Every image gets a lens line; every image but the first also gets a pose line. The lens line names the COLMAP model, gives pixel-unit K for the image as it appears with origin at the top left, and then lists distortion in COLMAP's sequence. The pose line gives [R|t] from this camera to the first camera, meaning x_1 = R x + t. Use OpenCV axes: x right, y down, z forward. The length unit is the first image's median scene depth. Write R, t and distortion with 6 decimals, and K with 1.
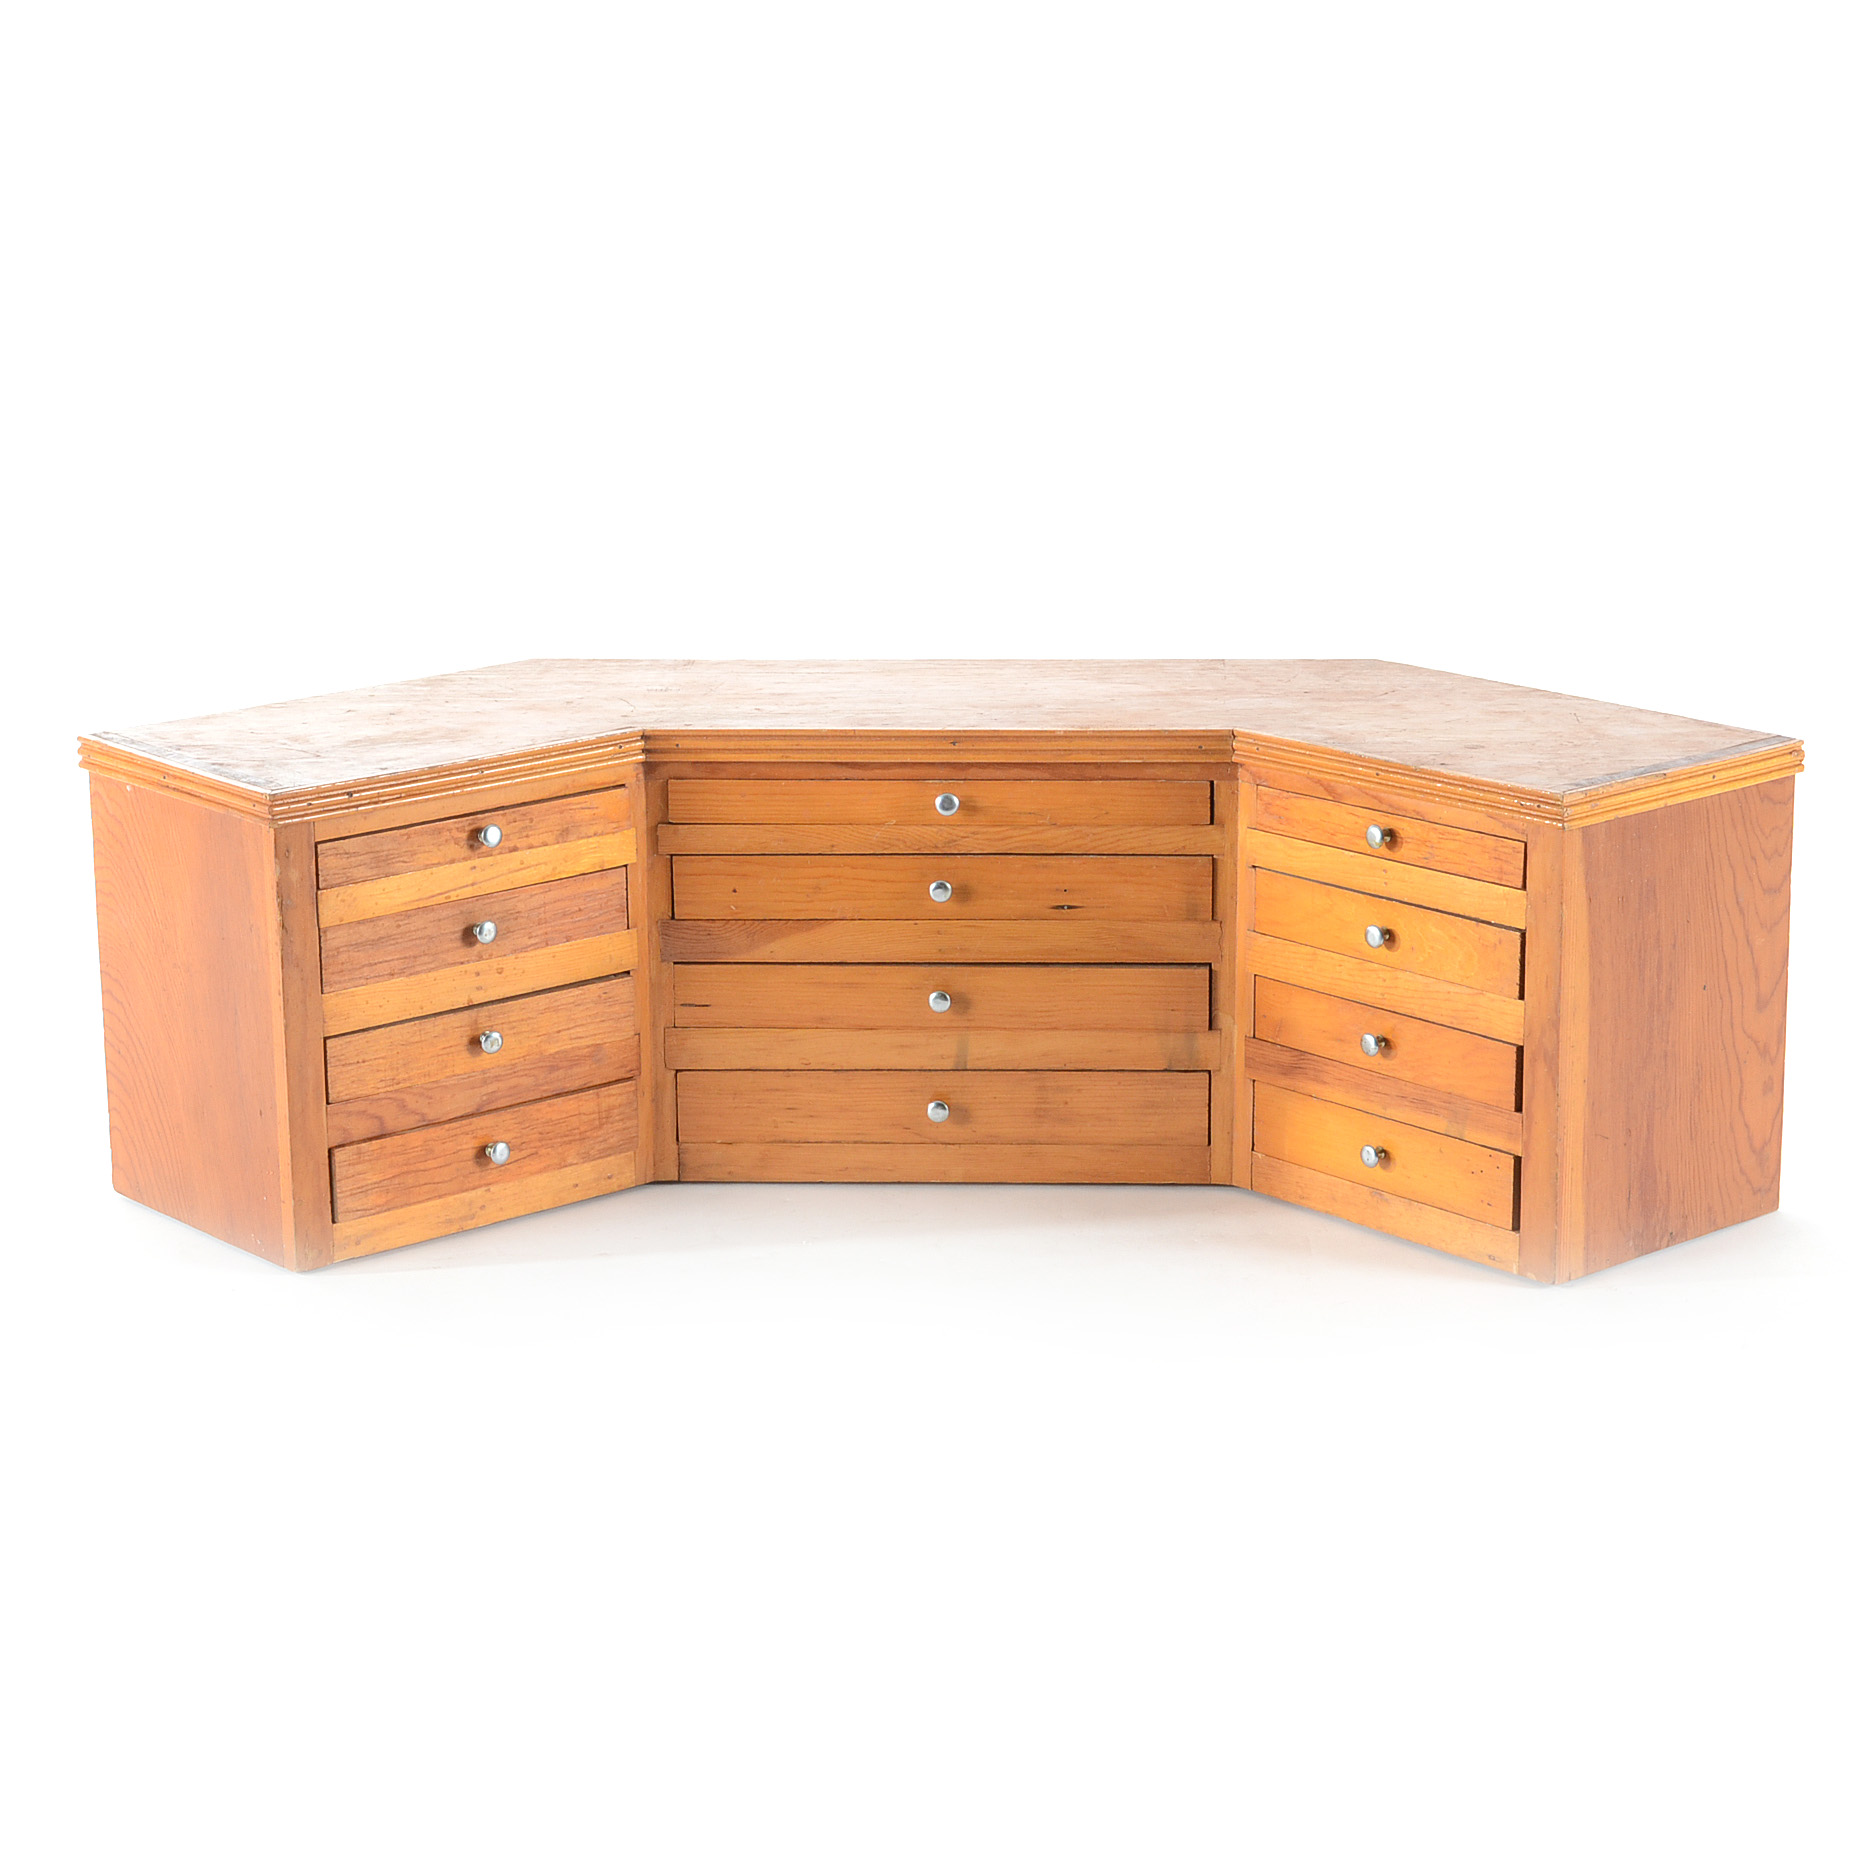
lens RADIAL K [[4282.4, 0, 930.3], [0, 4282.4, 930.8], [0, 0, 1]] dist [0.038156, 0.000000]
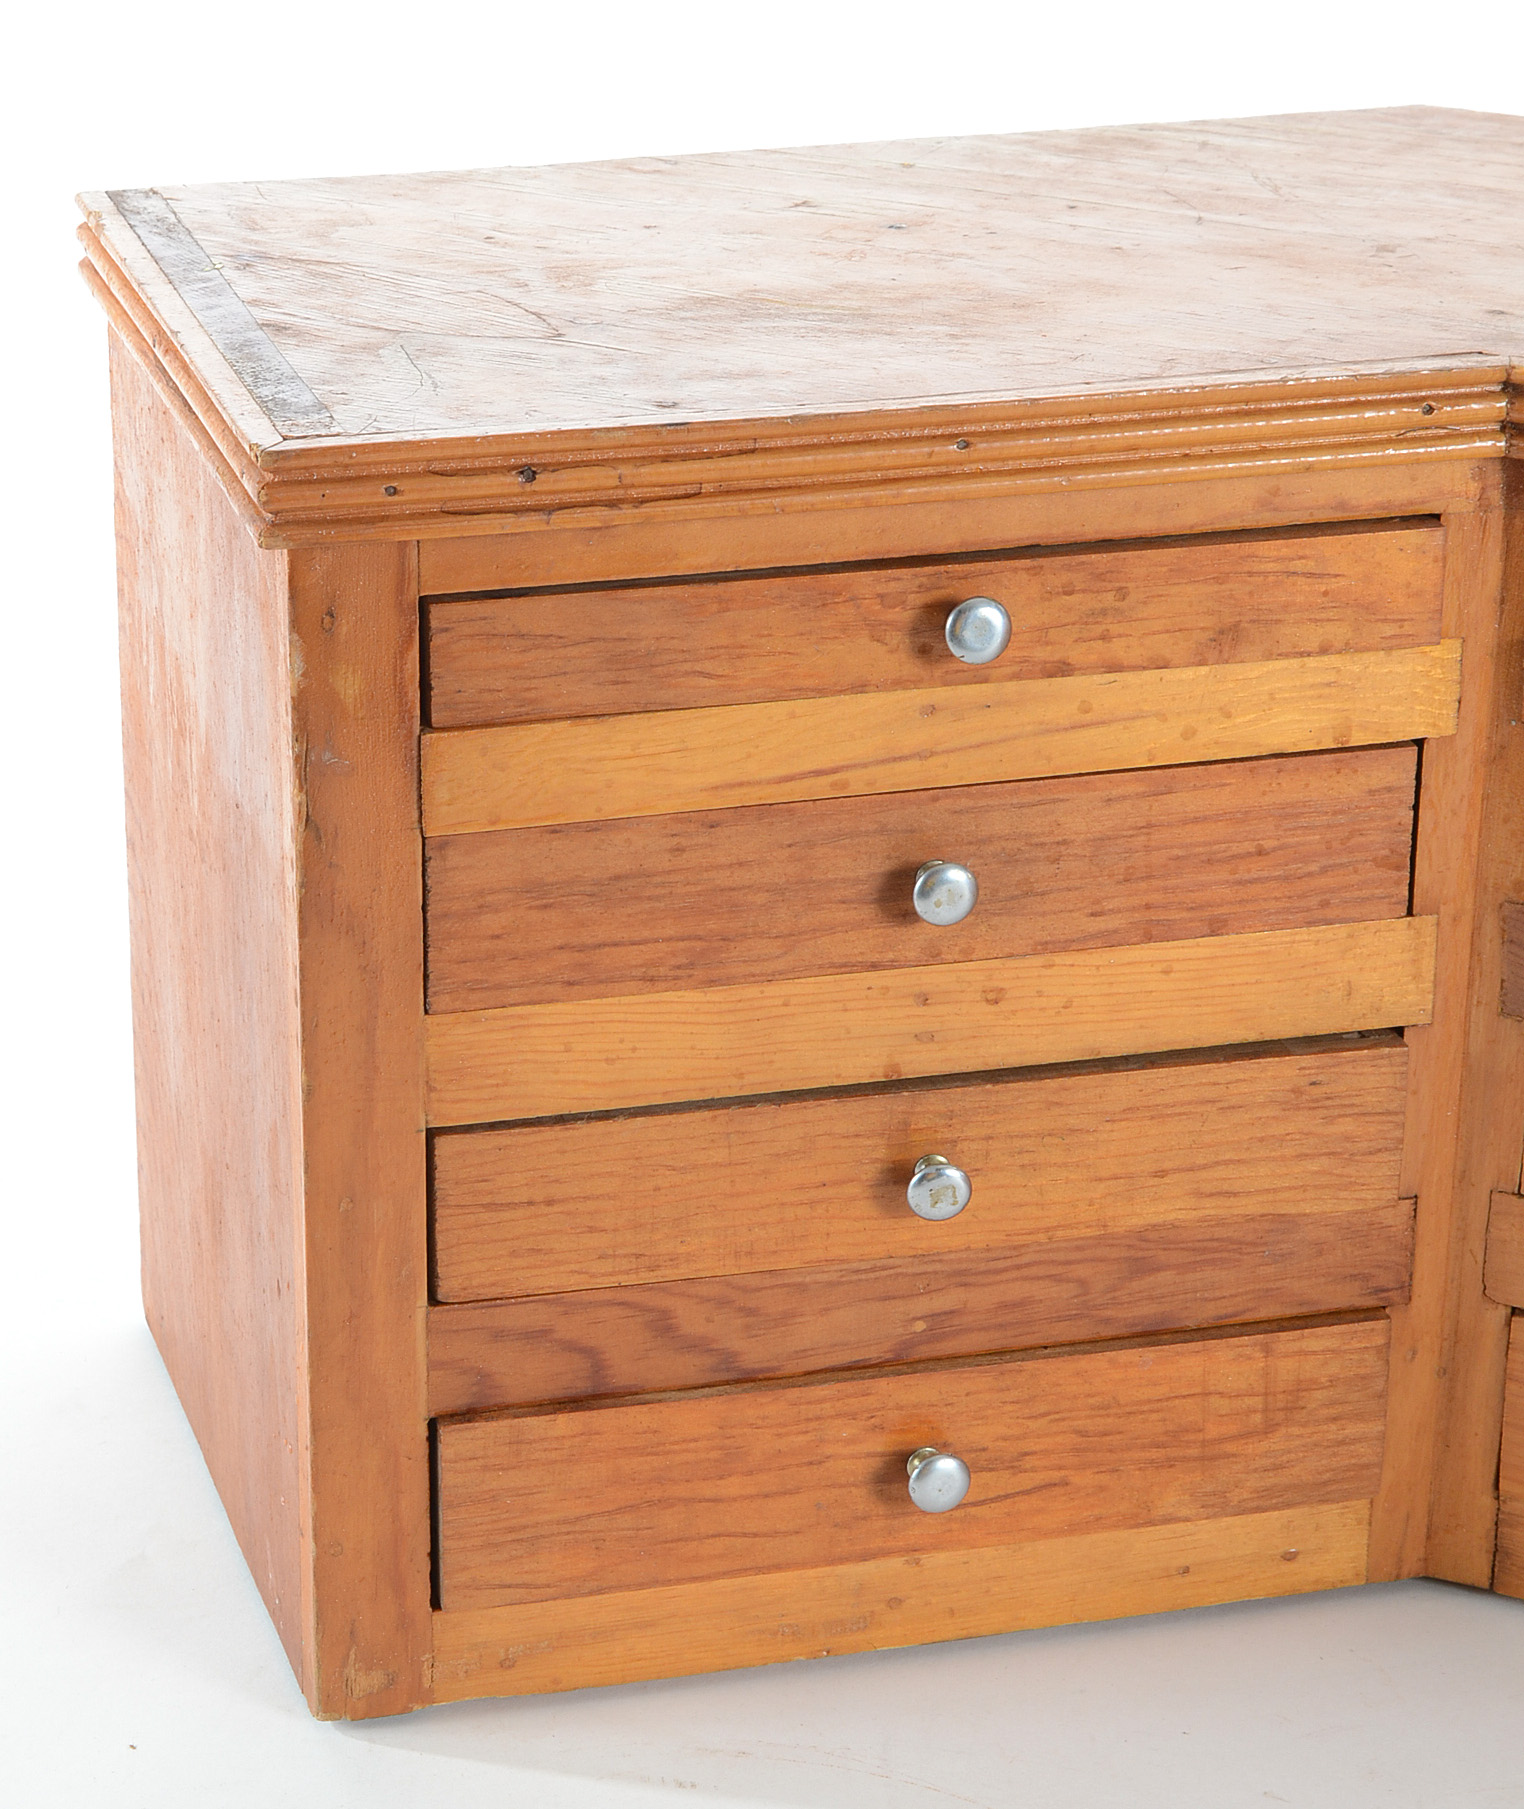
lens RADIAL K [[4923.5, 0, 763.3], [0, 4923.5, 909.8], [0, 0, 1]] dist [0.078027, 0.000000]
pose [[0.910428, 0.171088, -0.376630, 0.035460], [-0.122383, 0.981107, 0.149840, -0.057061], [0.395150, -0.090326, 0.914165, 0.621378]]
